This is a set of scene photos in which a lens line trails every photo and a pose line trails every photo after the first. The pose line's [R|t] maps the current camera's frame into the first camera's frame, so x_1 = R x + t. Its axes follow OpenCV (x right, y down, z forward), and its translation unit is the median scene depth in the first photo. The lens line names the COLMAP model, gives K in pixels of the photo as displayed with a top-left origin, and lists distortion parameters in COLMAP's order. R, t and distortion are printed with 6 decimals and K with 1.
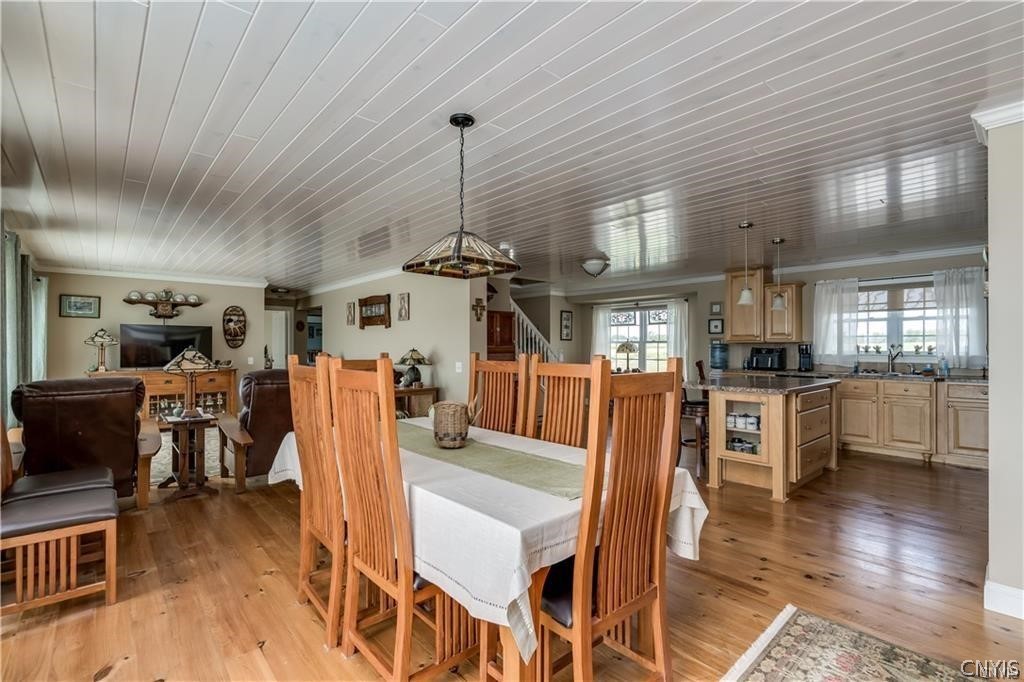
lens RADIAL K [[467.9, 0, 512.4], [0, 467.9, 338.5], [0, 0, 1]] dist [0.001332, 0.000835]
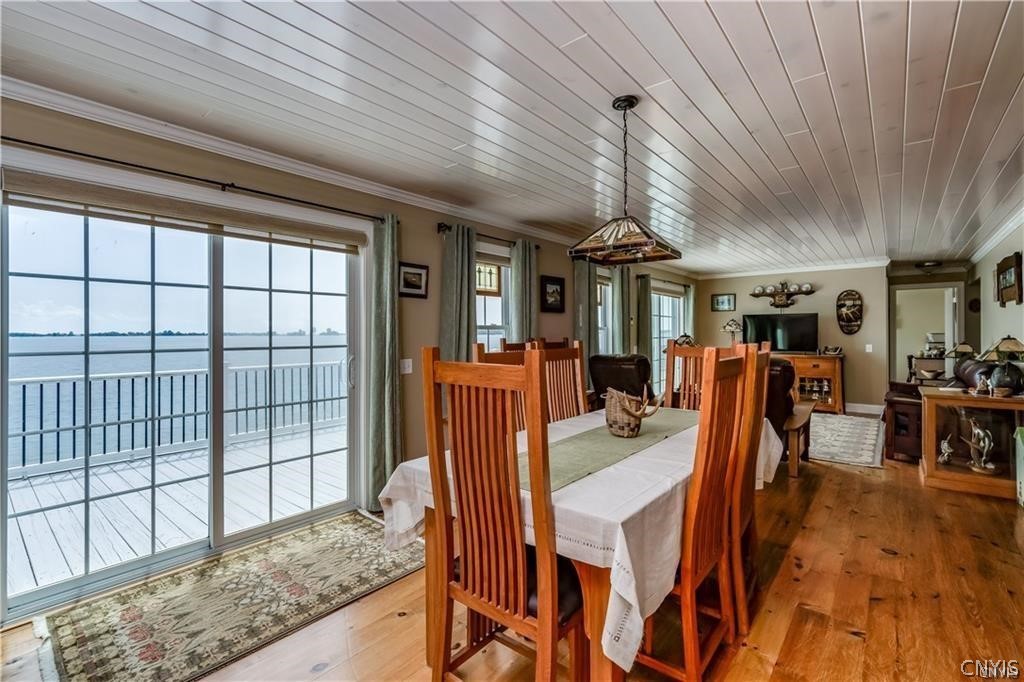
lens RADIAL K [[467.9, 0, 513.6], [0, 467.9, 333.3], [0, 0, 1]] dist [0.001332, 0.000835]
pose [[0.167920, 0.000840, -0.985800, 0.283760], [0.017664, 0.999837, 0.003861, 0.003010], [0.985642, -0.018062, 0.167877, 0.217427]]
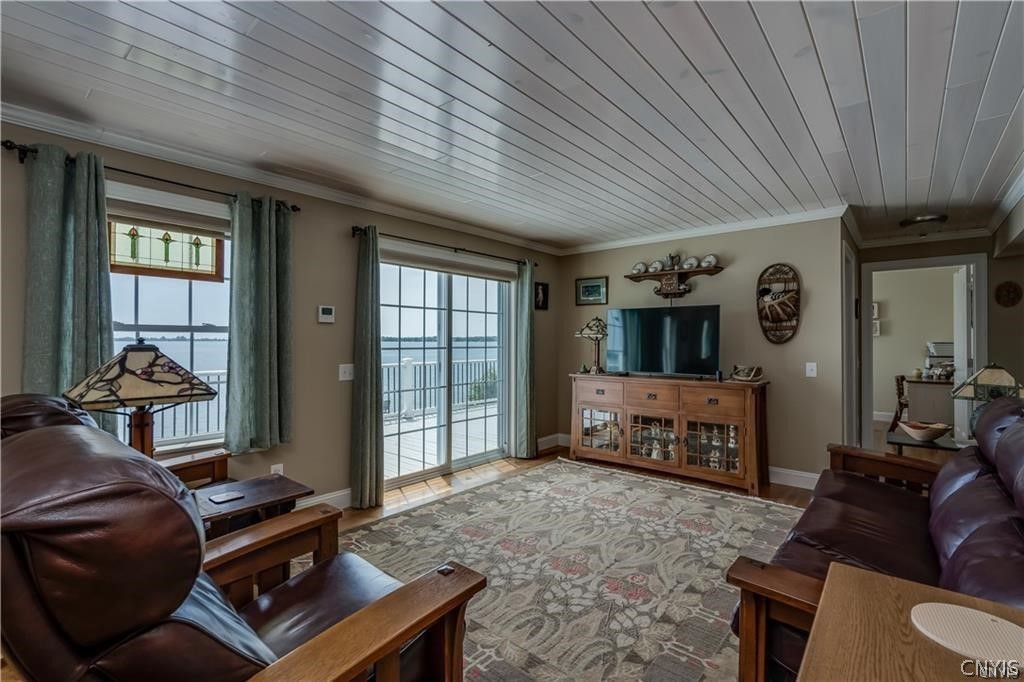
lens RADIAL K [[467.9, 0, 509.5], [0, 467.9, 332.7], [0, 0, 1]] dist [0.001332, 0.000835]
pose [[0.149499, -0.016149, -0.988630, -0.151156], [0.016541, 0.999768, -0.013829, 0.013110], [0.988624, -0.014285, 0.149731, 0.786055]]
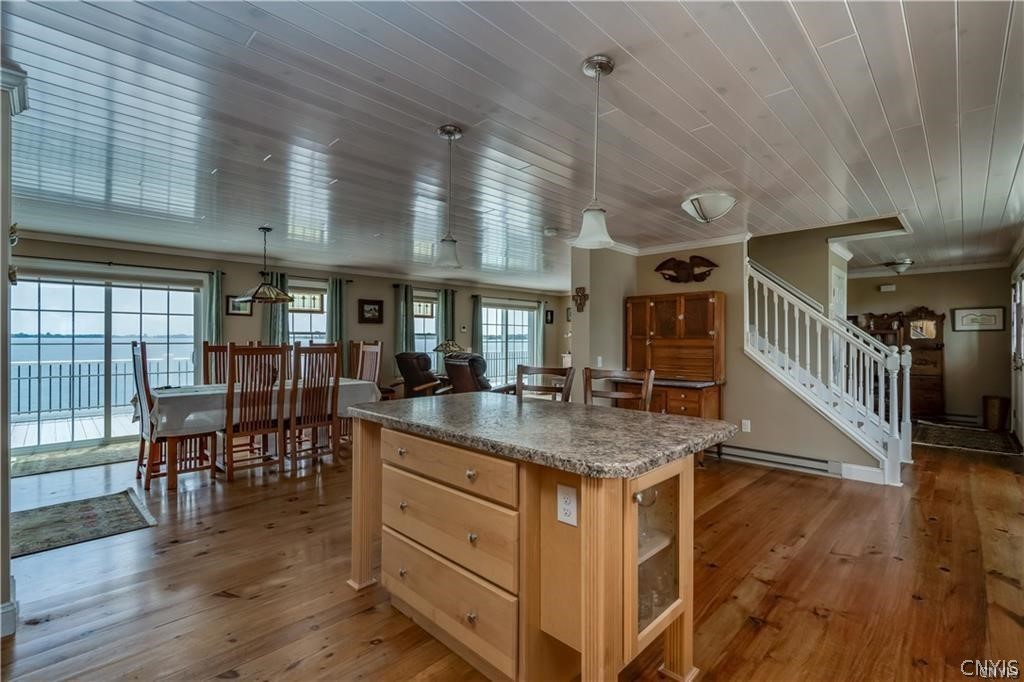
lens RADIAL K [[467.9, 0, 521.3], [0, 467.9, 338.3], [0, 0, 1]] dist [0.001332, 0.000835]
pose [[0.086909, 0.003238, -0.996211, 0.751710], [0.008321, 0.999957, 0.003976, 0.008274], [0.996181, -0.008635, 0.086879, 0.713014]]
